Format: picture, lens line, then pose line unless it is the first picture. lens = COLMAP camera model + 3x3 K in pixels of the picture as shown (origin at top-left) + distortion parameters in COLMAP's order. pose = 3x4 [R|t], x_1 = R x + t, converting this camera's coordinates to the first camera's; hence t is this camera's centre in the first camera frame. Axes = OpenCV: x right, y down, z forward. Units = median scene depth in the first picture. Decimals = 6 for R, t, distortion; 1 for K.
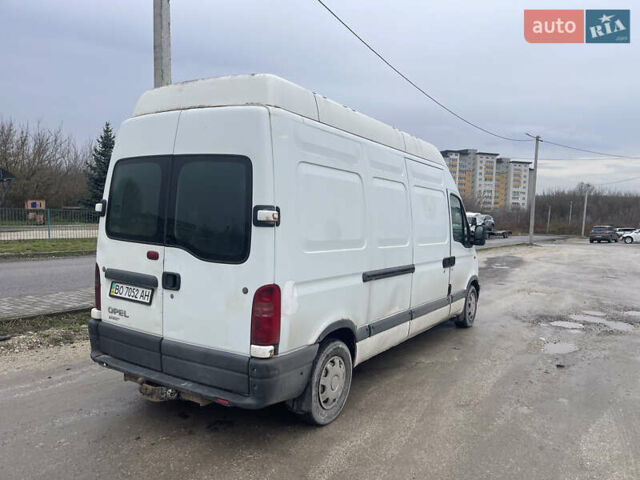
lens RADIAL K [[493.6, 0, 320.0], [0, 493.6, 240.0], [0, 0, 1]] dist [0.005254, -0.003015]
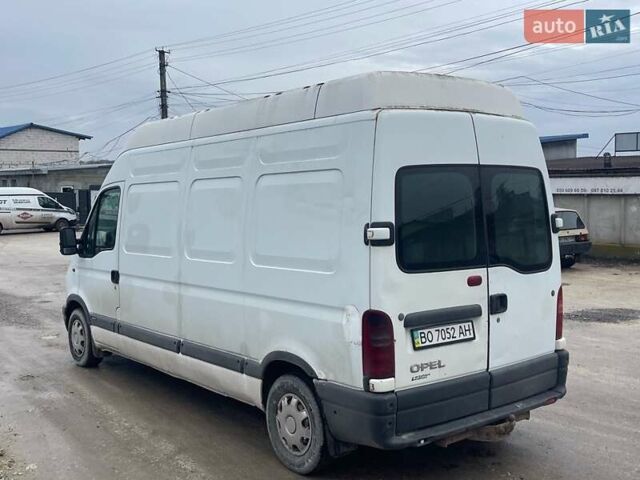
lens RADIAL K [[728.3, 0, 320.0], [0, 728.3, 240.0], [0, 0, 1]] dist [0.071120, -0.006527]
pose [[0.334212, -0.101703, 0.936995, -1.602992], [0.084294, 0.993402, 0.077759, -0.160463], [-0.938721, 0.052995, 0.340580, 0.808392]]
